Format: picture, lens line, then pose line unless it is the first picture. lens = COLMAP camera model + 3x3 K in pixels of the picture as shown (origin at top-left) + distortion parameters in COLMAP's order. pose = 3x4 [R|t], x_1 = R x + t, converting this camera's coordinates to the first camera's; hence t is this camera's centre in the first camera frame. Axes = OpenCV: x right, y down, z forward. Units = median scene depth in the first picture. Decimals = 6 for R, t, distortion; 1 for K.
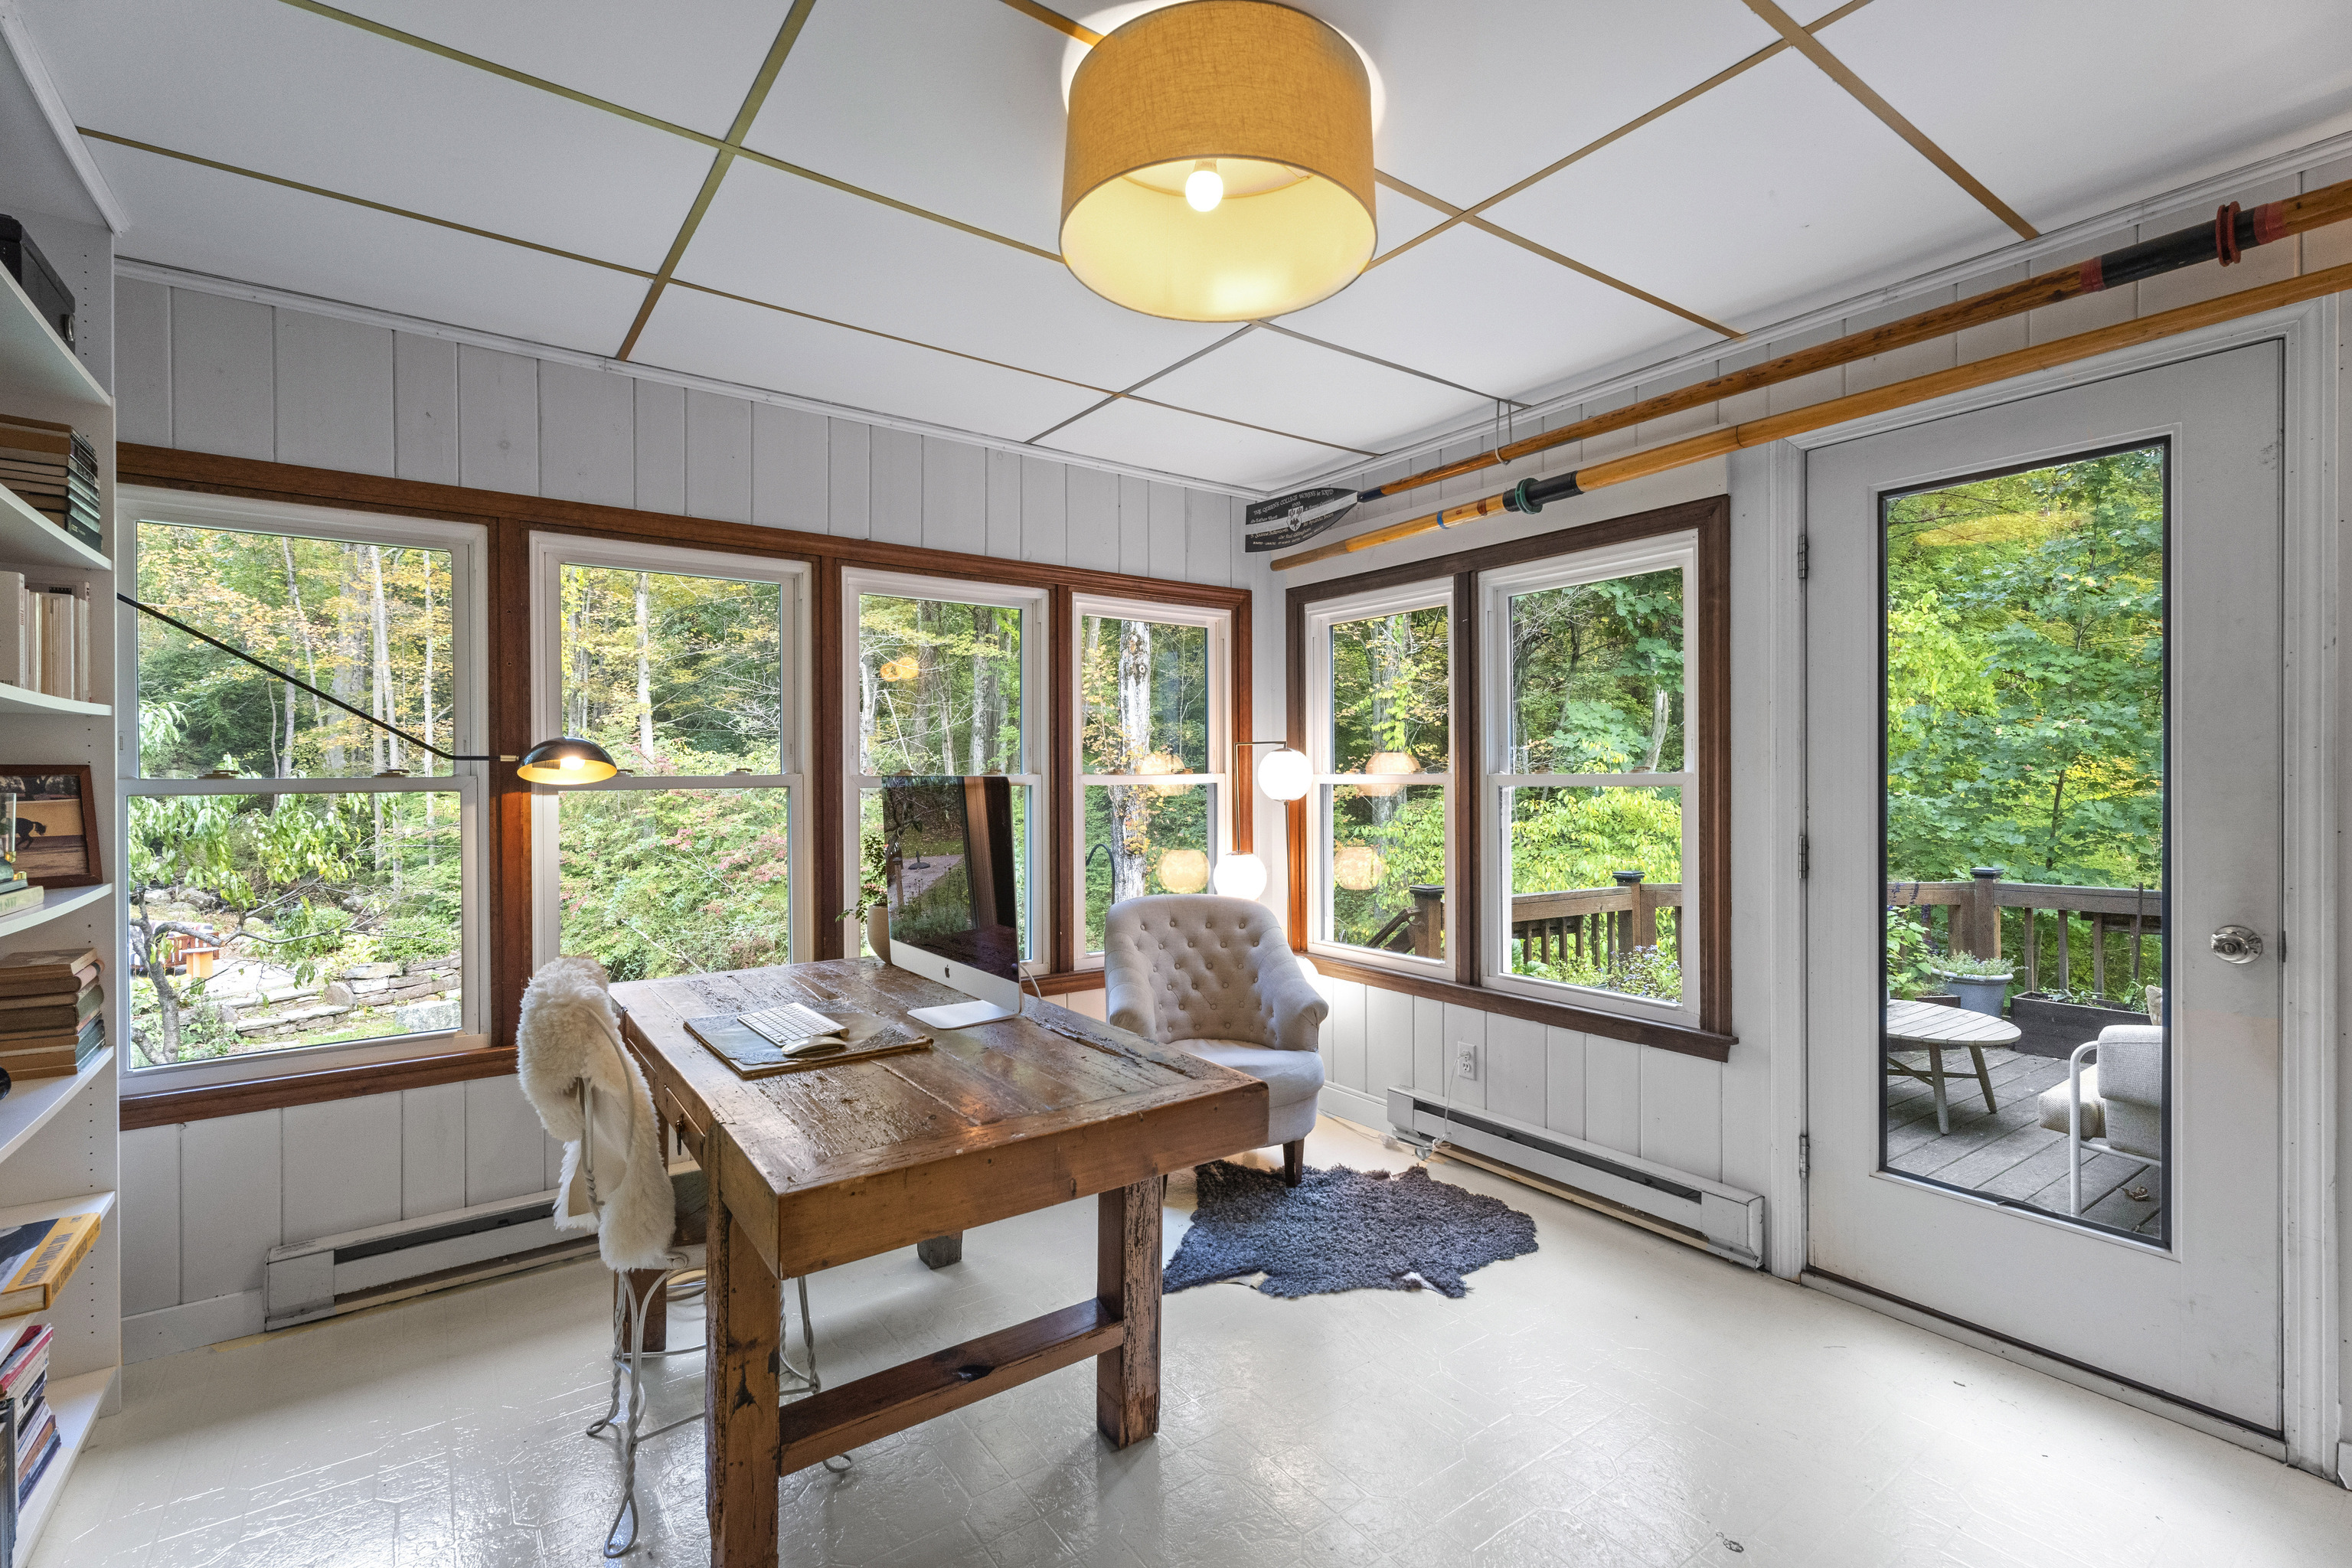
lens RADIAL K [[1049.6, 0, 1174.8], [0, 1049.6, 778.4], [0, 0, 1]] dist [-0.000369, -0.000804]
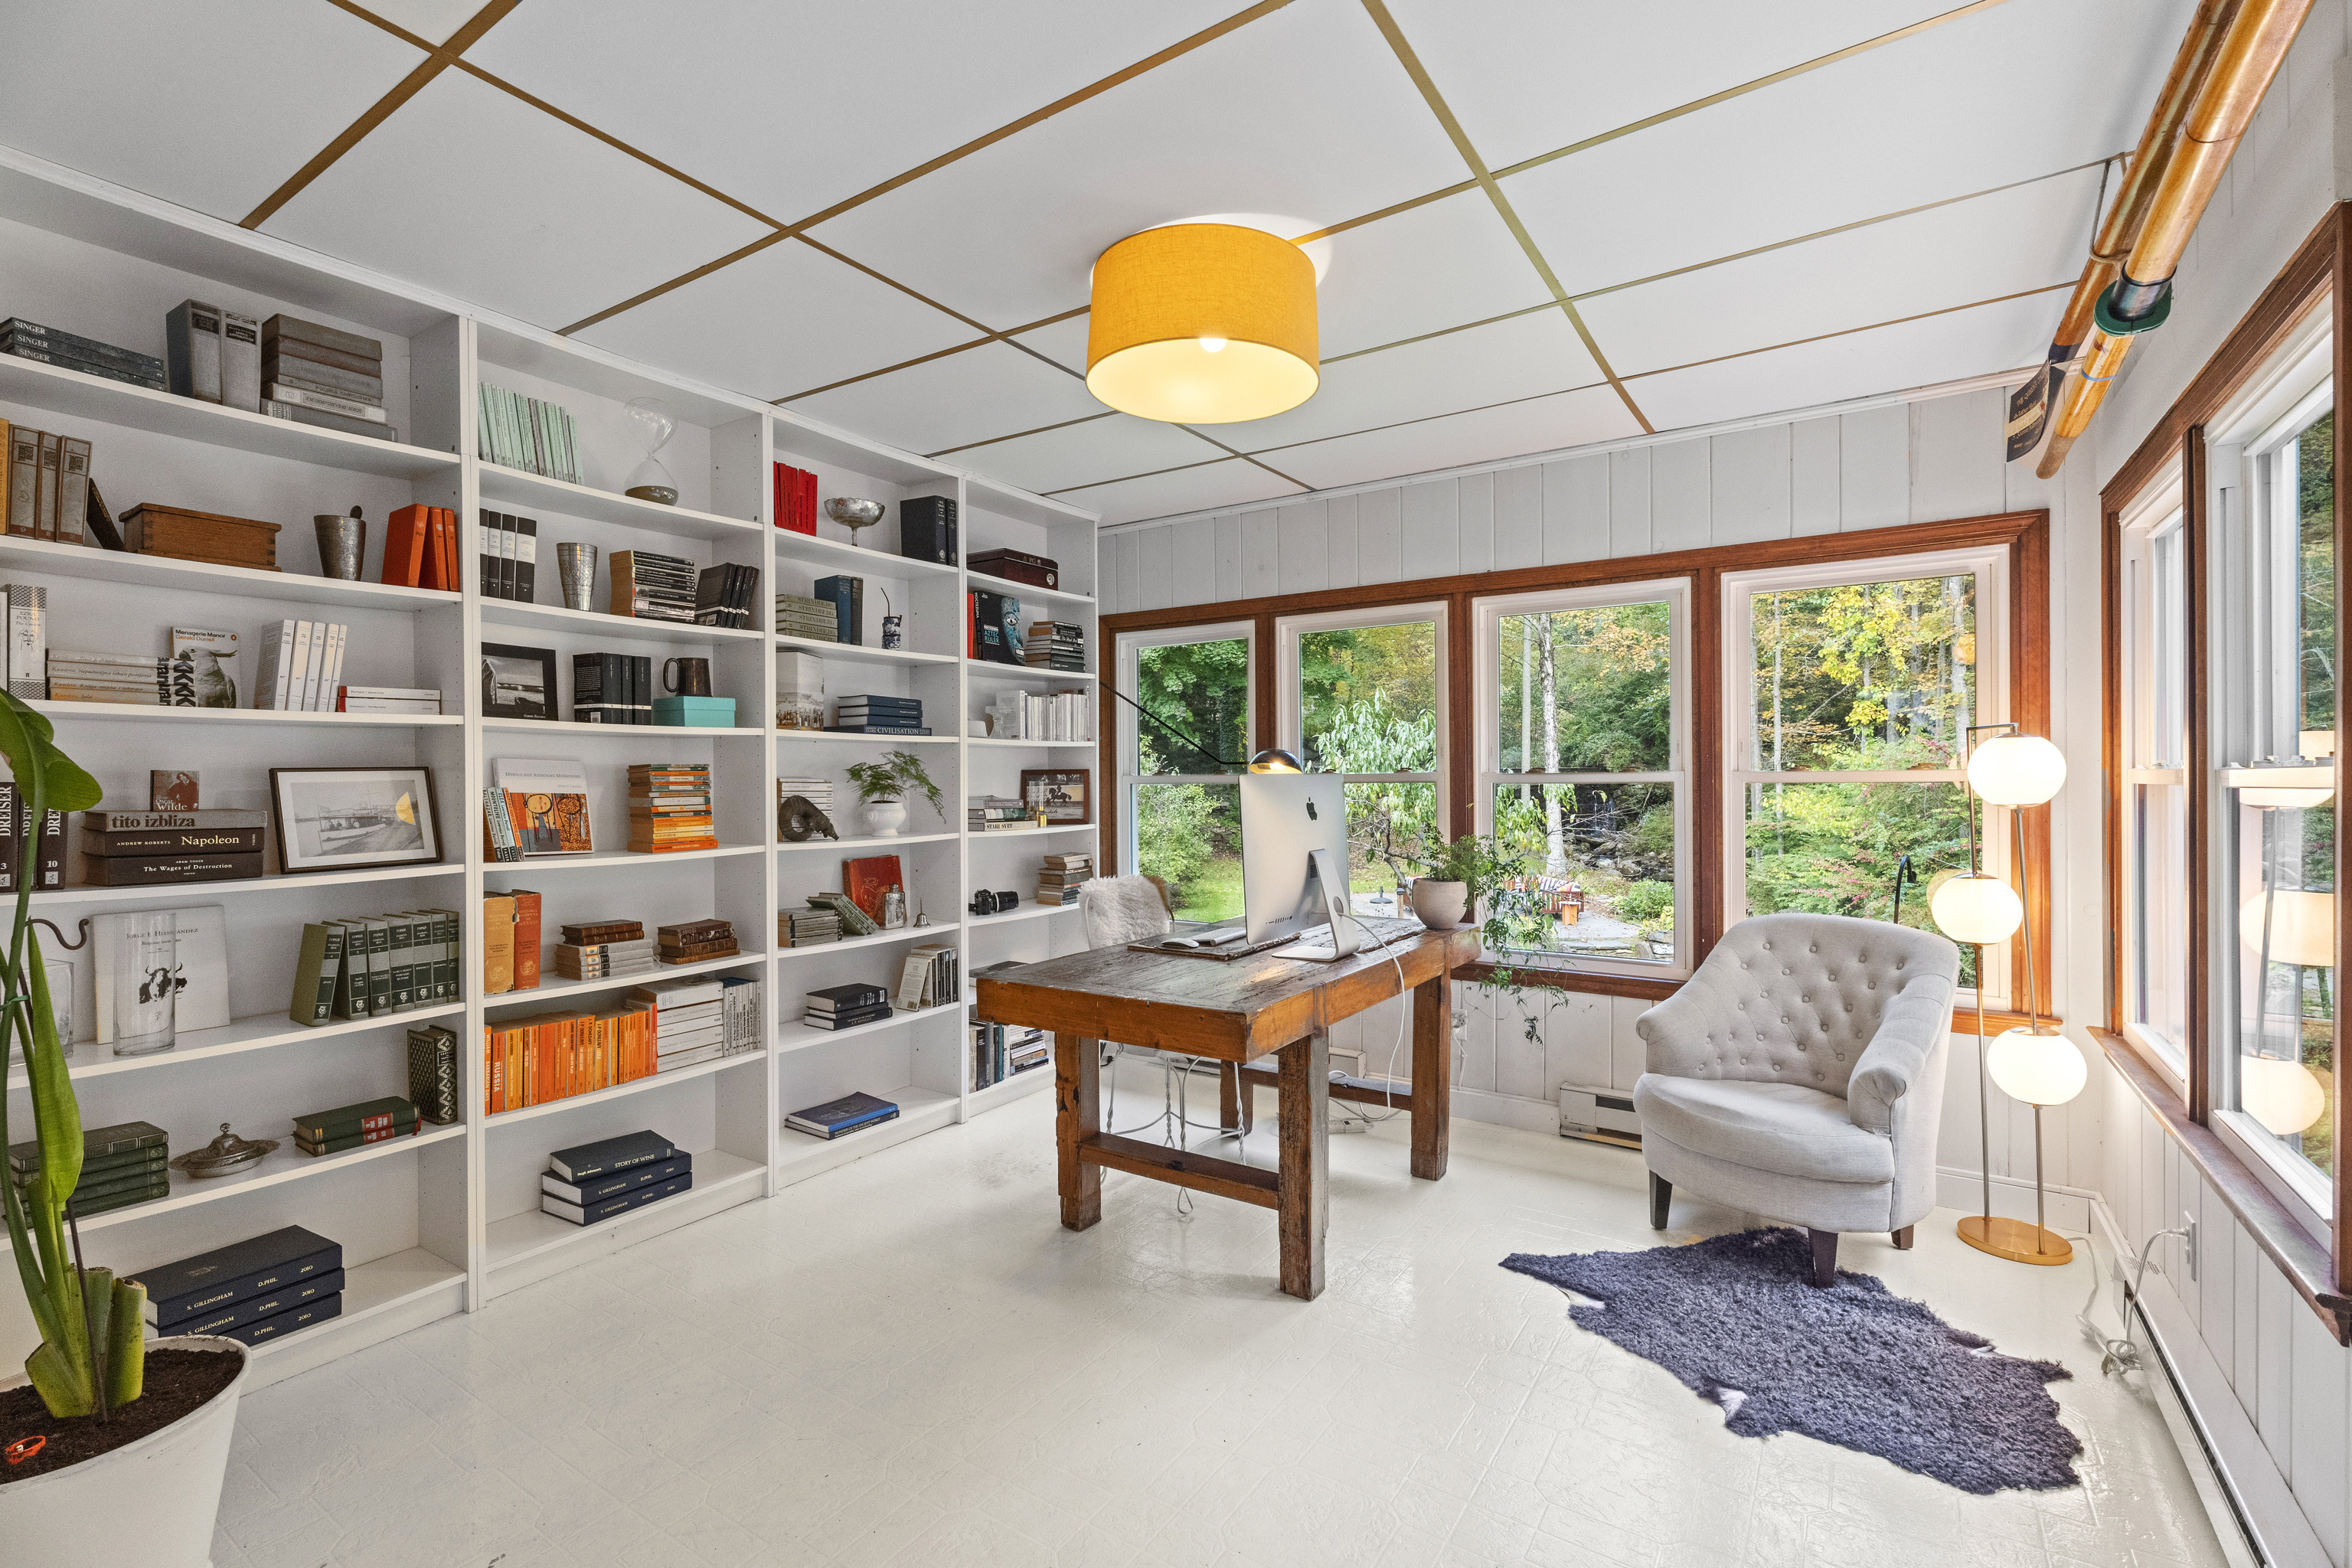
lens RADIAL K [[1049.6, 0, 1168.5], [0, 1049.6, 779.9], [0, 0, 1]] dist [-0.000369, -0.000804]
pose [[0.336624, 0.004158, -0.941630, 0.681196], [0.000427, 0.999989, 0.004569, 0.000005], [0.941639, -0.001940, 0.336619, 0.262811]]
